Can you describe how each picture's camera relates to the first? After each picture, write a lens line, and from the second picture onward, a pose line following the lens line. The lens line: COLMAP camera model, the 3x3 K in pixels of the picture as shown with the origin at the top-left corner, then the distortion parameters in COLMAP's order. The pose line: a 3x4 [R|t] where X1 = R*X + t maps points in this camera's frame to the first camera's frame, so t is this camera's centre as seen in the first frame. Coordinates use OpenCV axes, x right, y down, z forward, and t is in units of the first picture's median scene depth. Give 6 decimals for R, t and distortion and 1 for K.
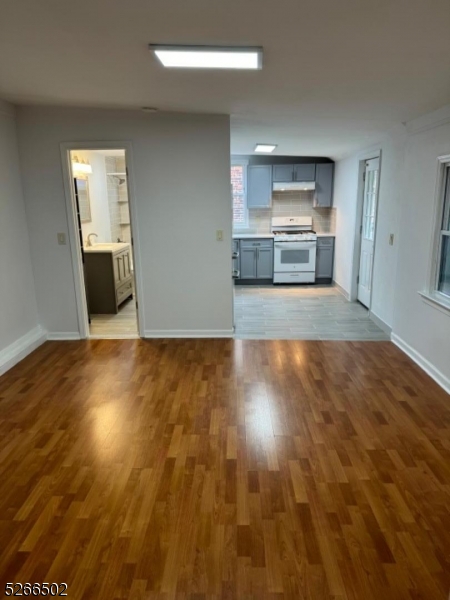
lens RADIAL K [[409.7, 0, 225.3], [0, 409.7, 300.9], [0, 0, 1]] dist [0.011055, 0.002368]
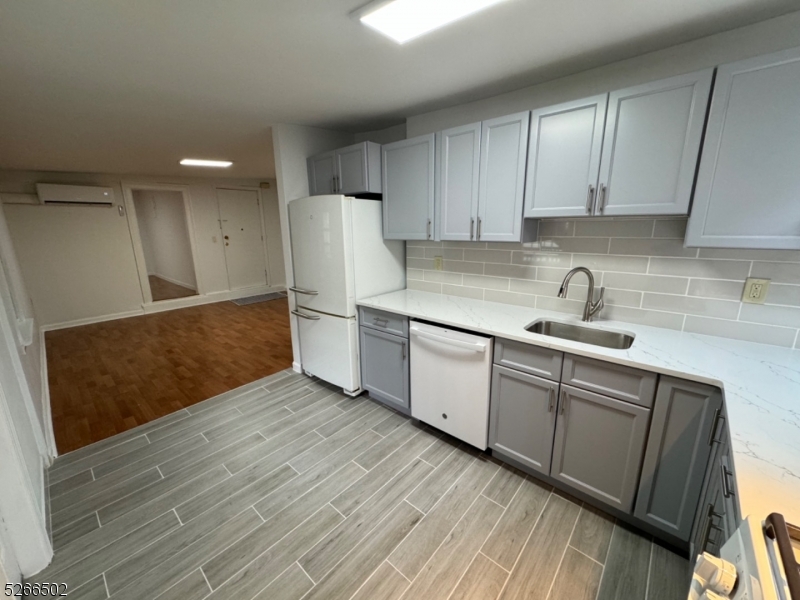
lens RADIAL K [[318.0, 0, 398.6], [0, 318.0, 298.4], [0, 0, 1]] dist [-0.001271, 0.000550]
pose [[-0.638173, 0.204976, -0.742105, 0.474886], [-0.166844, 0.904180, 0.393220, -0.492775], [0.751597, 0.374758, -0.542825, 1.938979]]
